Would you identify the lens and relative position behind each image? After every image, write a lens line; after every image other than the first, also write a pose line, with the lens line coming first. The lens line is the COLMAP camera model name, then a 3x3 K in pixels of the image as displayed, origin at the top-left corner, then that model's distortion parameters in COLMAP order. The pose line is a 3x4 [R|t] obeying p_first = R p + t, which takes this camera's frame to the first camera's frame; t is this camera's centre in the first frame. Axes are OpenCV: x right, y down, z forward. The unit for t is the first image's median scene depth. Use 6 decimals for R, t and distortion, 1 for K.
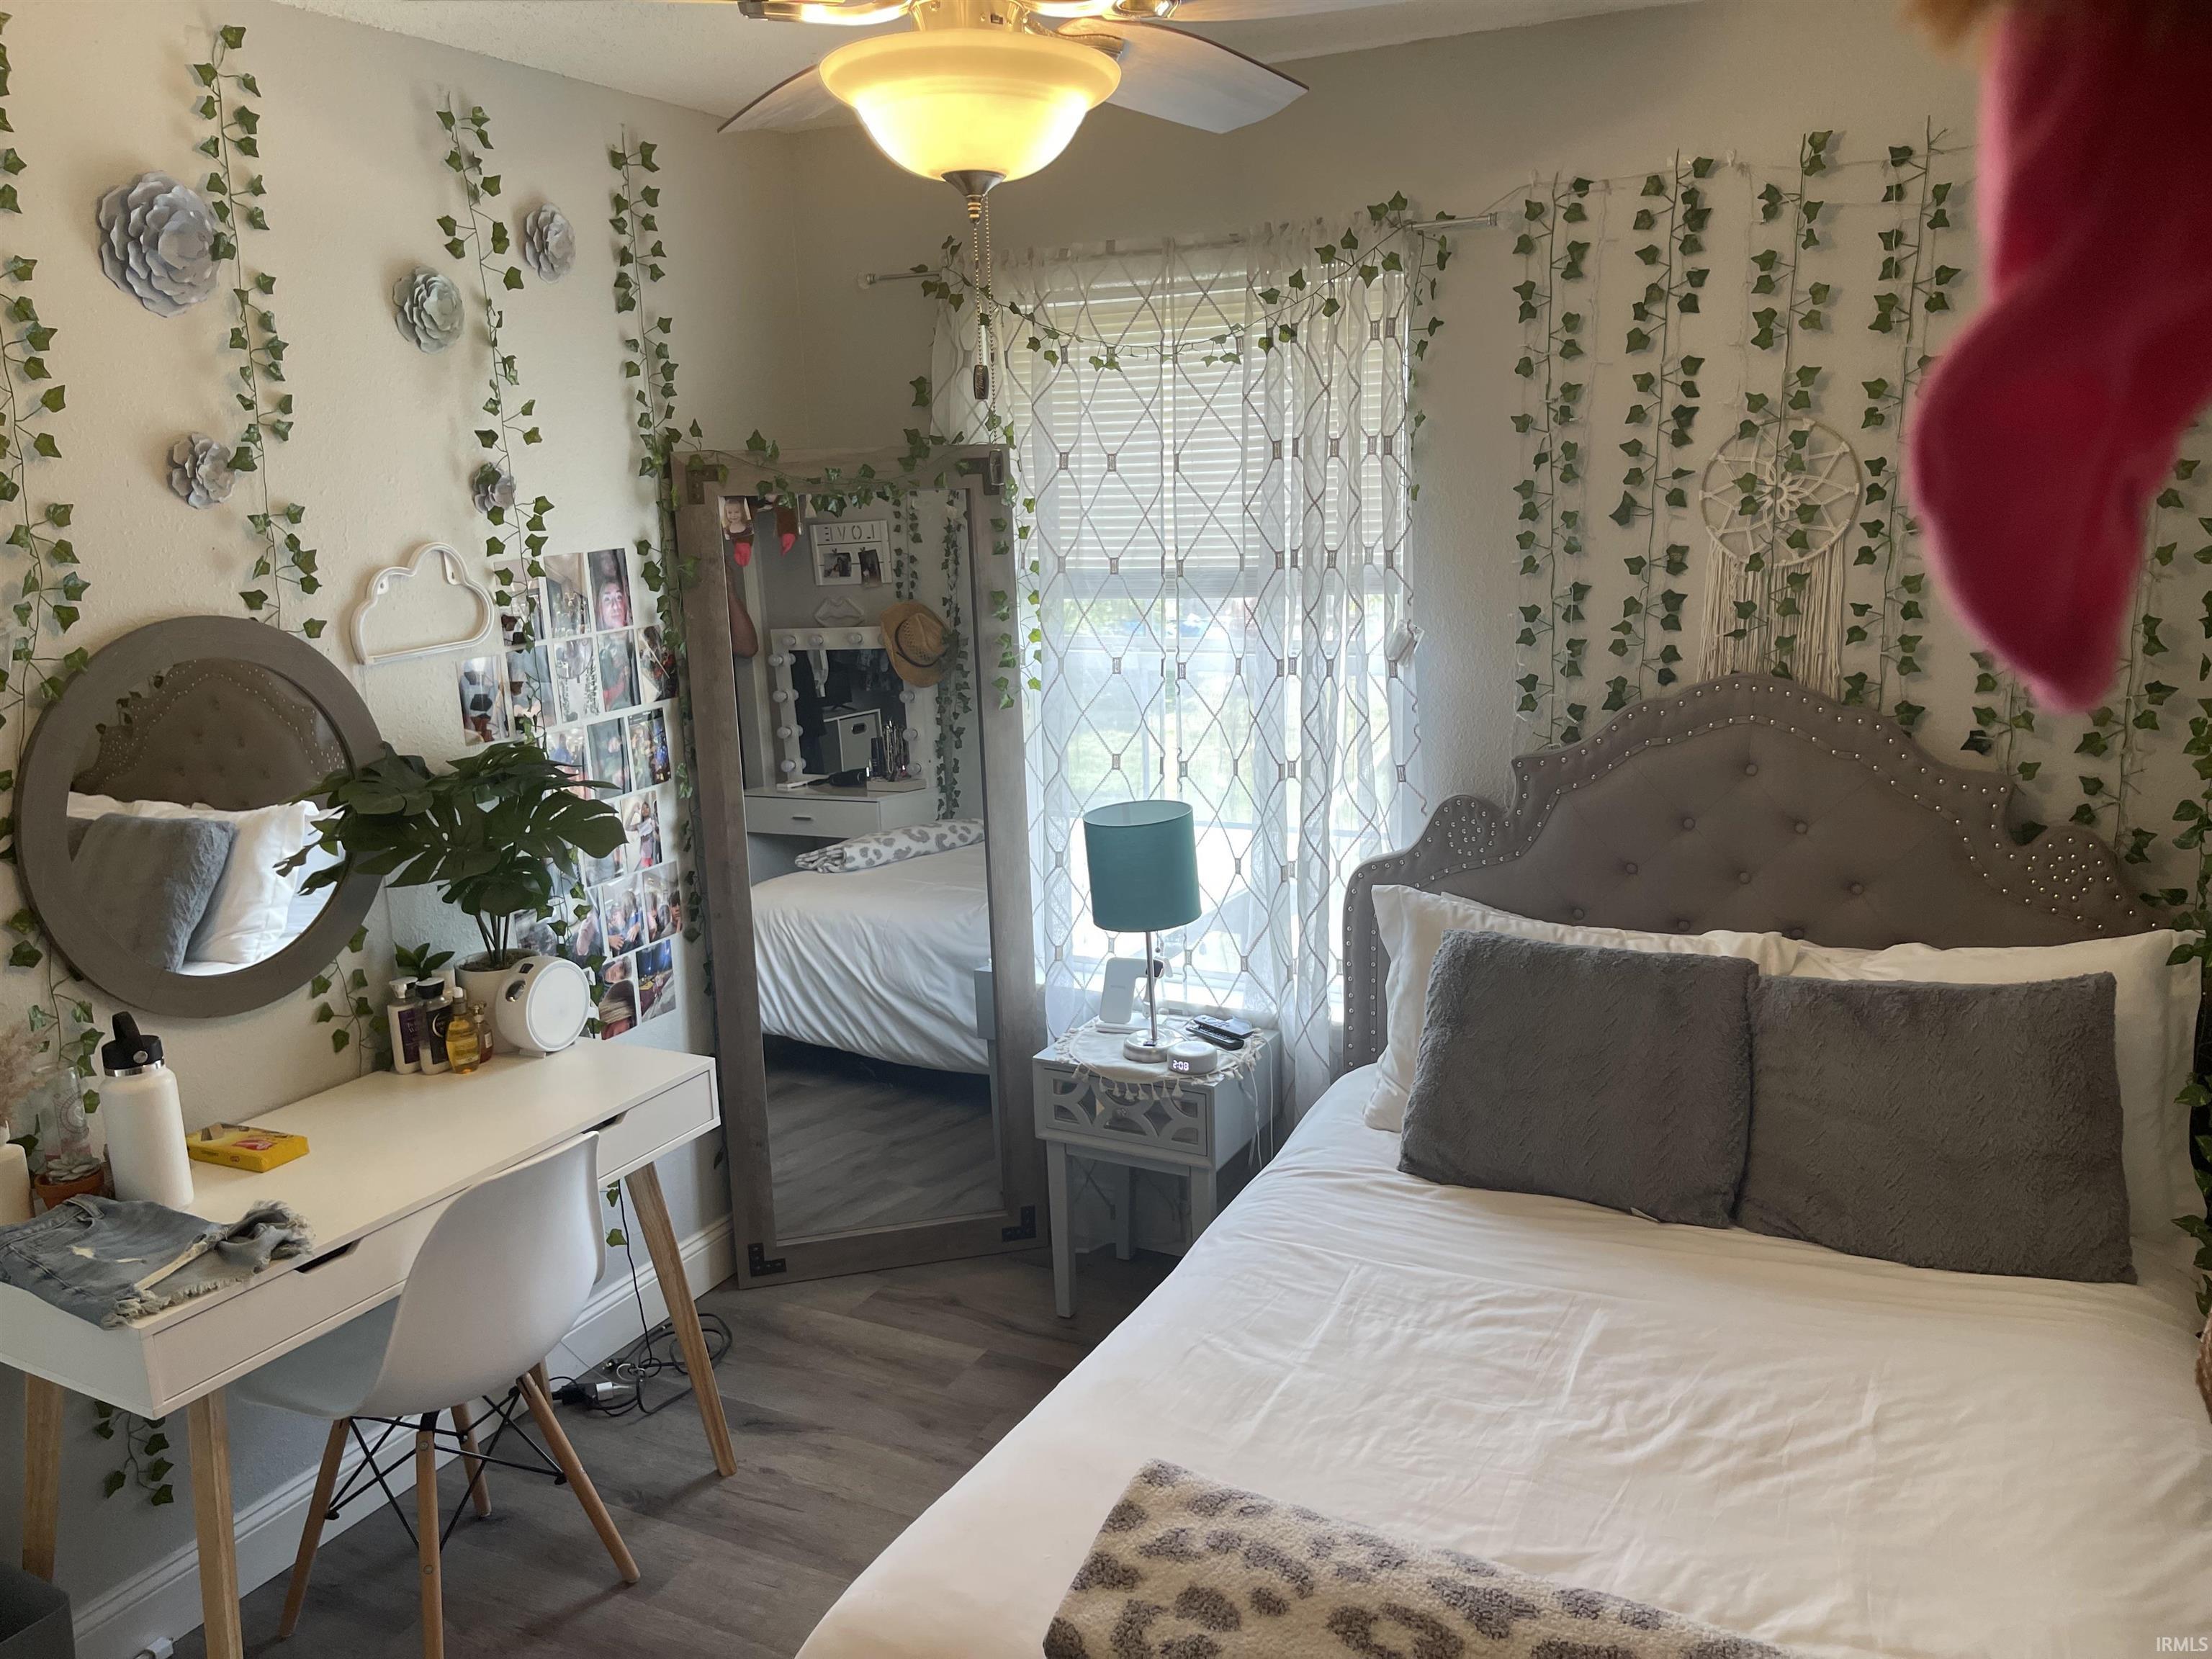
lens RADIAL K [[1704.8, 0, 1105.9], [0, 1704.8, 874.5], [0, 0, 1]] dist [0.006156, 0.006298]
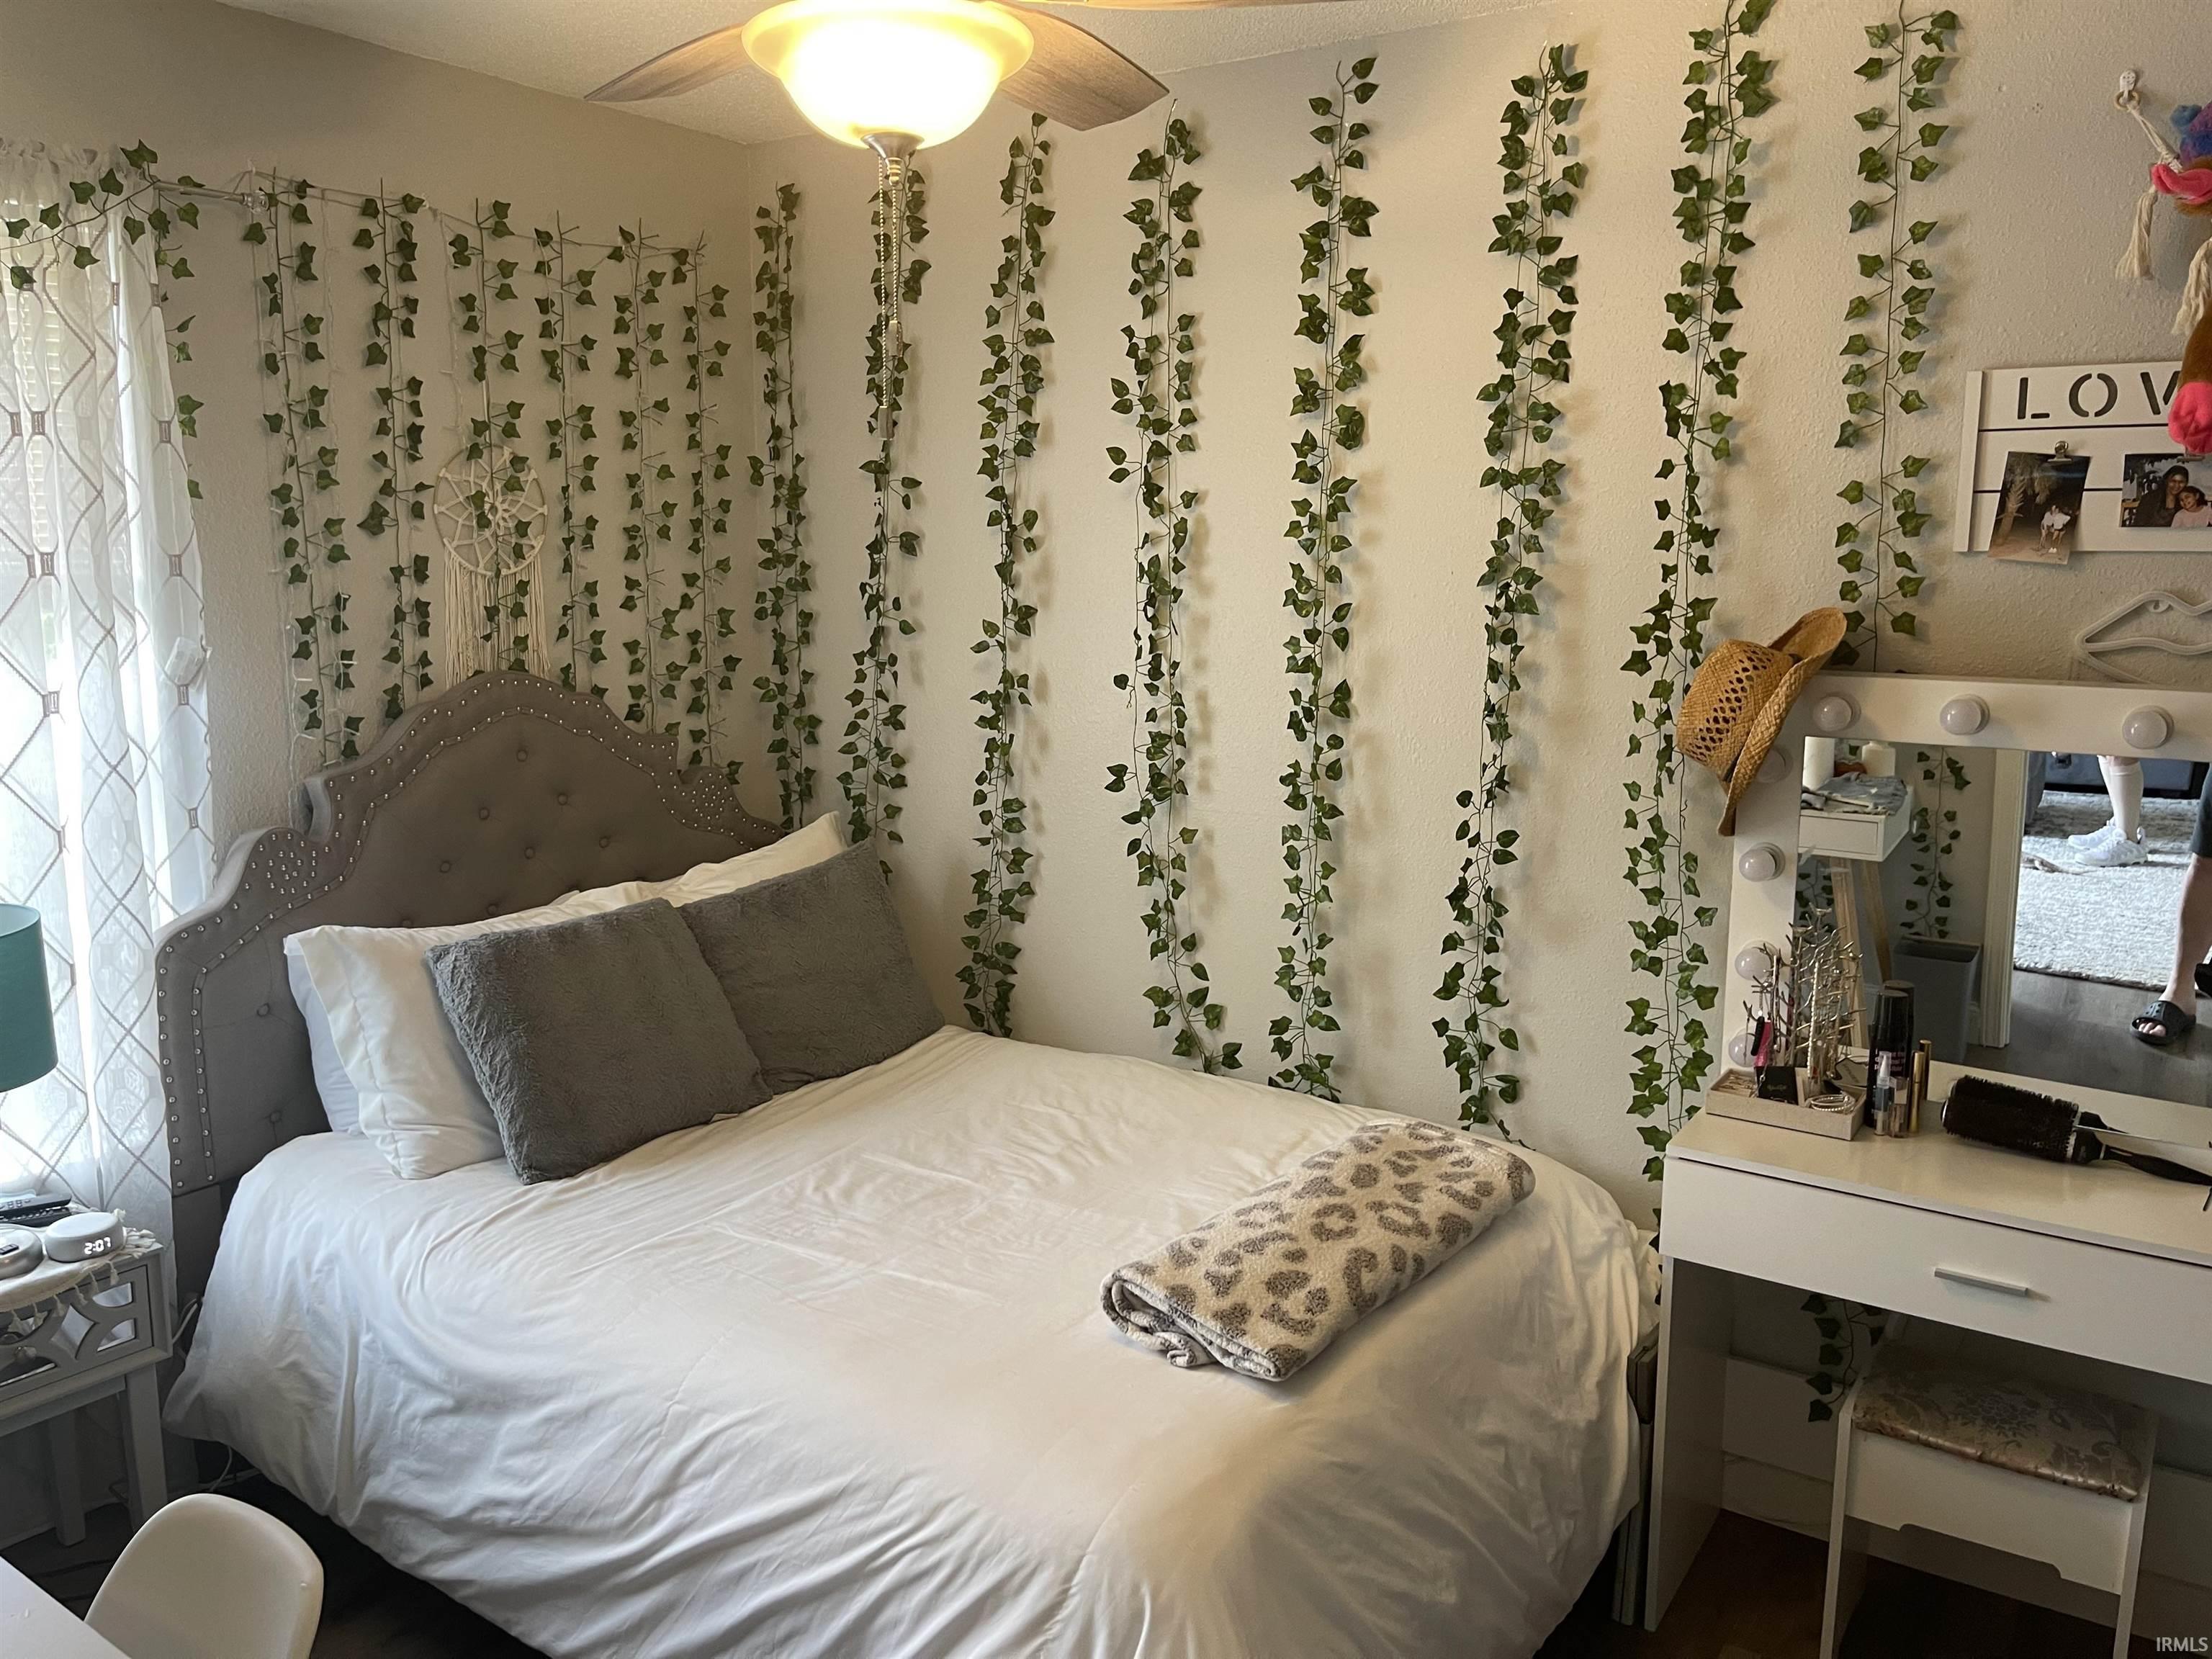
lens RADIAL K [[1678.0, 0, 1106.0], [0, 1678.0, 829.5], [0, 0, 1]] dist [0.078702, -0.117037]
pose [[0.097537, -0.132275, 0.986402, -0.693854], [0.217867, 0.969926, 0.108523, -0.052508], [-0.971092, 0.204320, 0.123422, 0.512327]]
